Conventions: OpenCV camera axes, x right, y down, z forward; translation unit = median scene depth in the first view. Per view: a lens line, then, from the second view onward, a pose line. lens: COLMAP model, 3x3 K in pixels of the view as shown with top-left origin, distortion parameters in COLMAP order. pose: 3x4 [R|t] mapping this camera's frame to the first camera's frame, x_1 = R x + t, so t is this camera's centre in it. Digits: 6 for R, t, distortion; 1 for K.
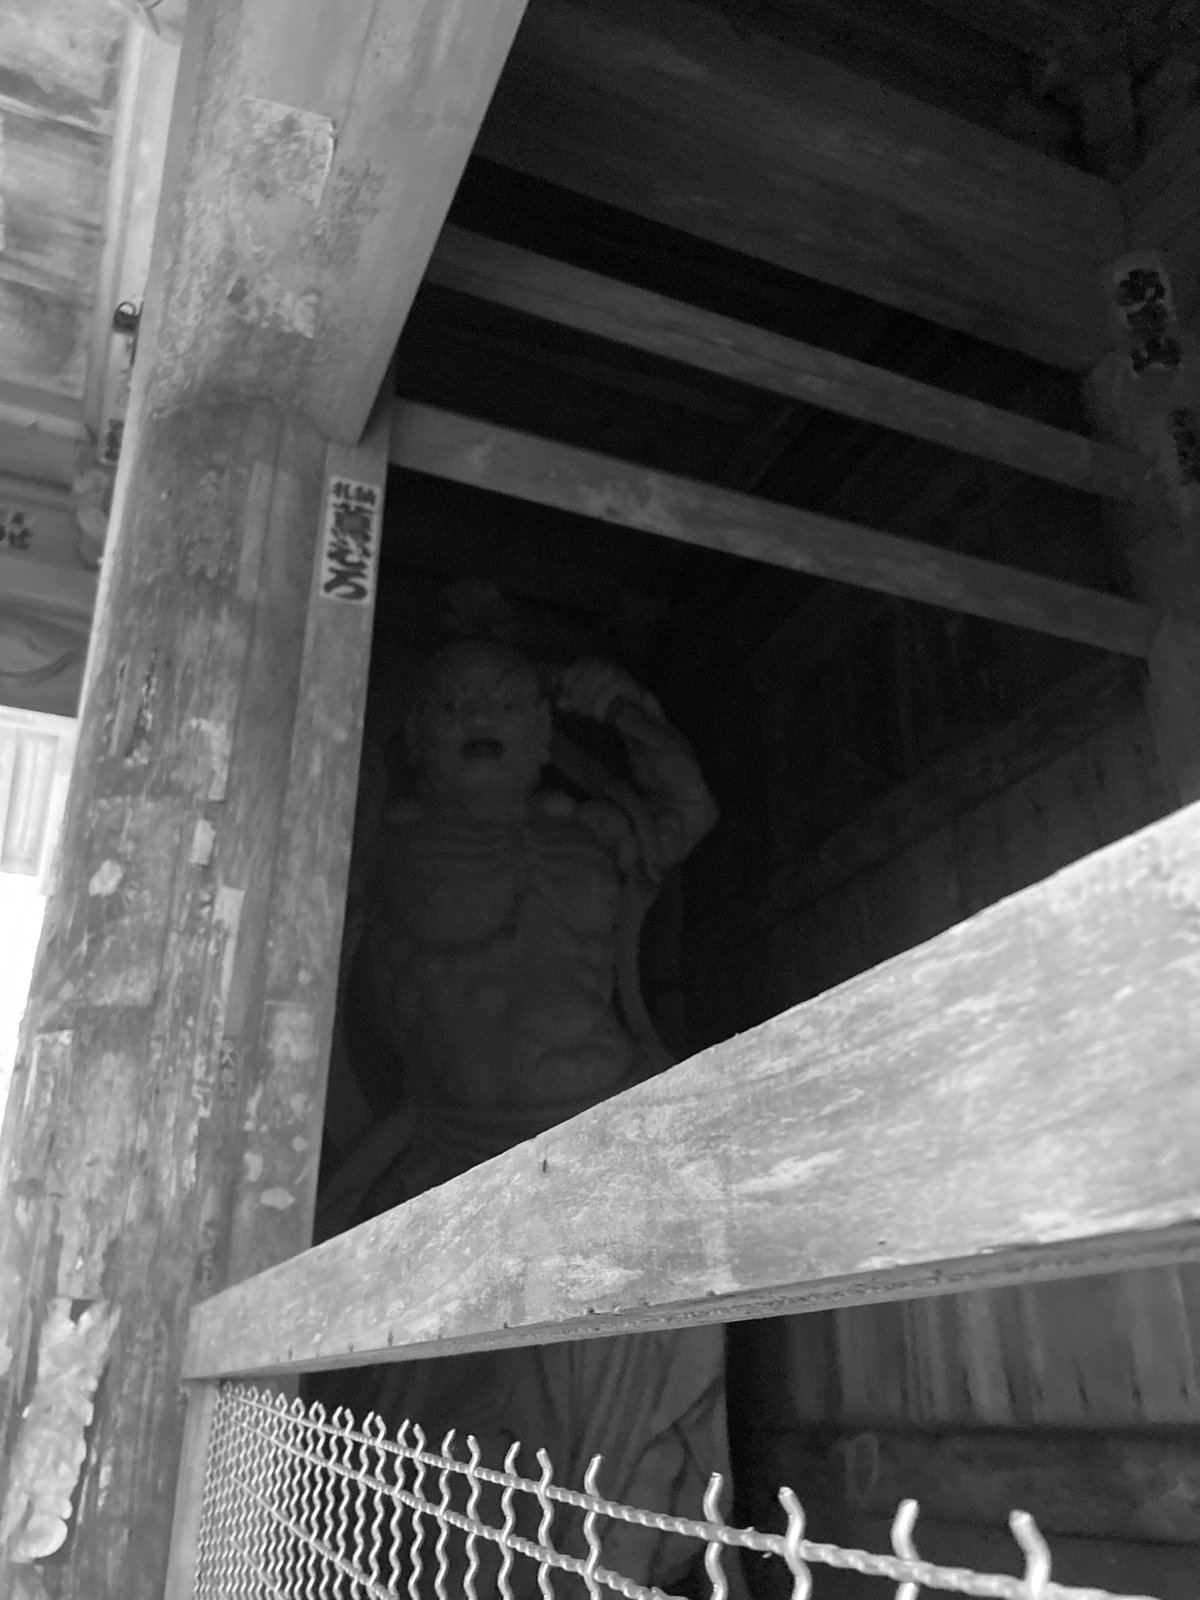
lens RADIAL K [[1331.4, 0, 600.0], [0, 1331.4, 800.0], [0, 0, 1]] dist [-0.000964, 0.015168]
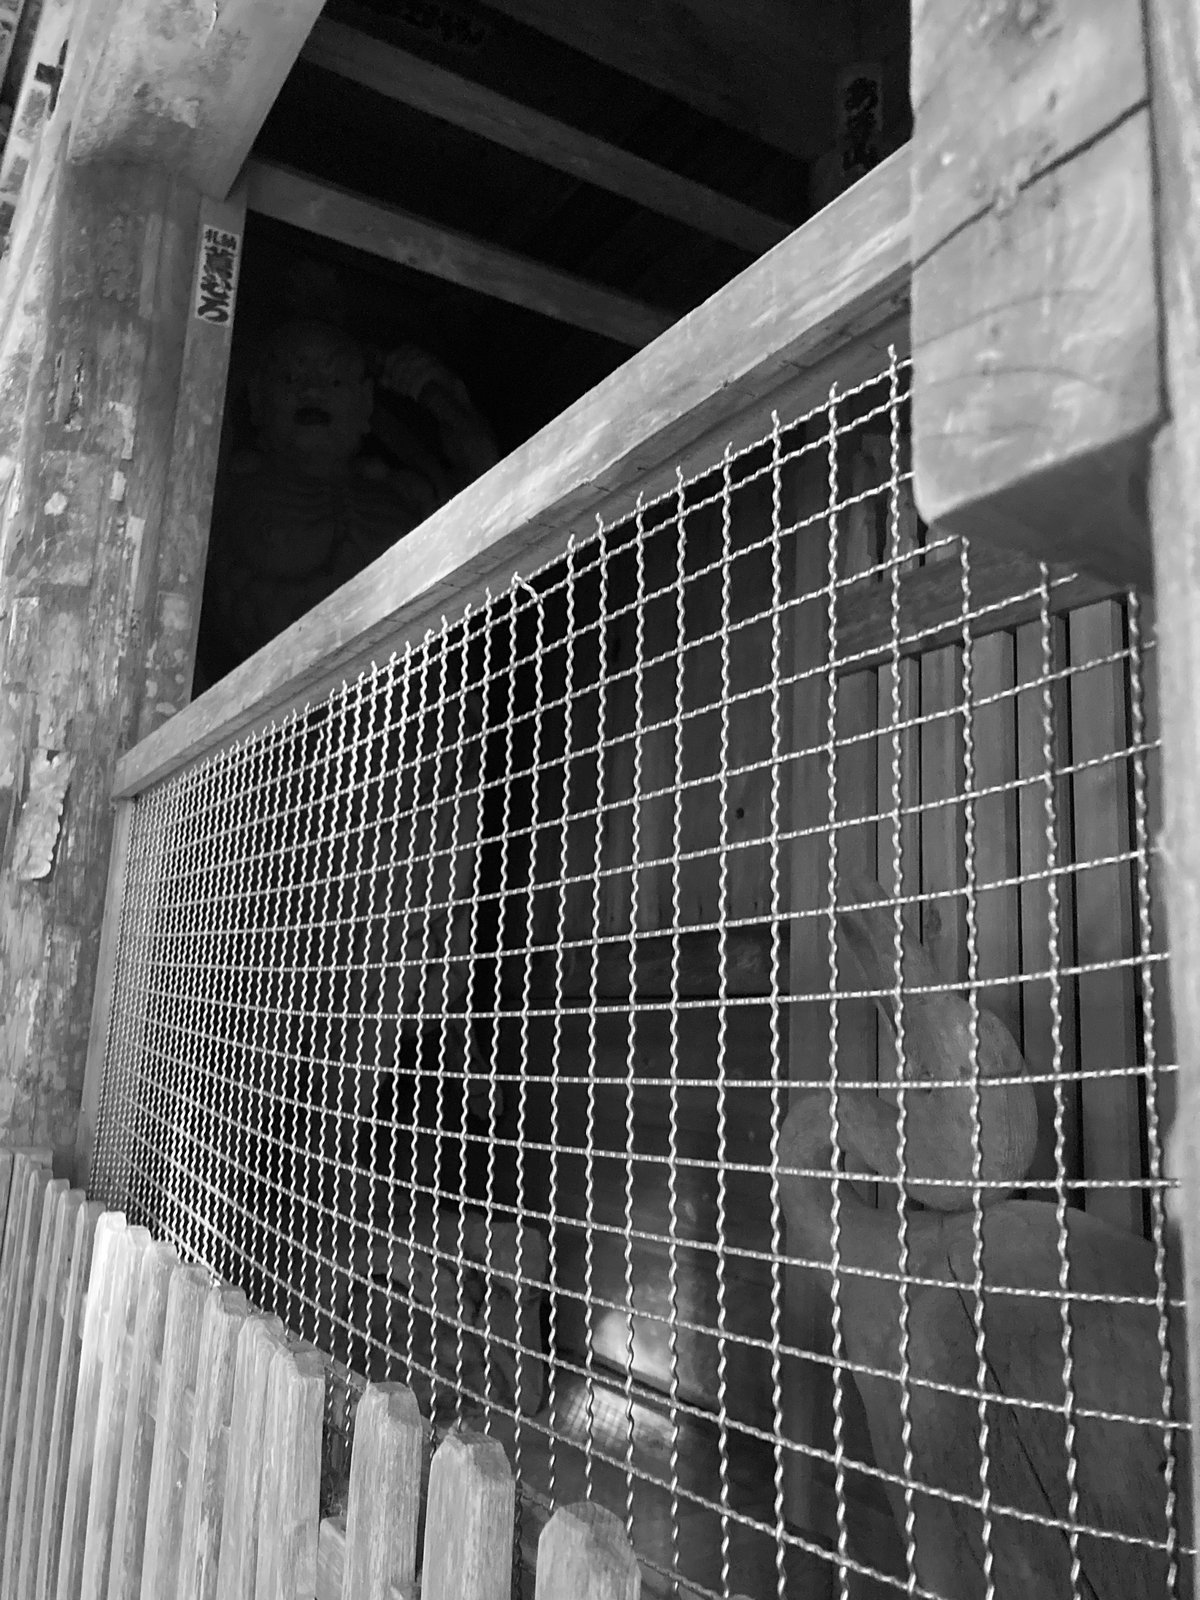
lens RADIAL K [[1331.4, 0, 600.0], [0, 1331.4, 800.0], [0, 0, 1]] dist [-0.000964, 0.015168]
pose [[0.989413, 0.067372, 0.128544, 0.081020], [-0.097361, 0.964967, 0.243637, -0.046100], [-0.107626, -0.253573, 0.961310, -0.623770]]
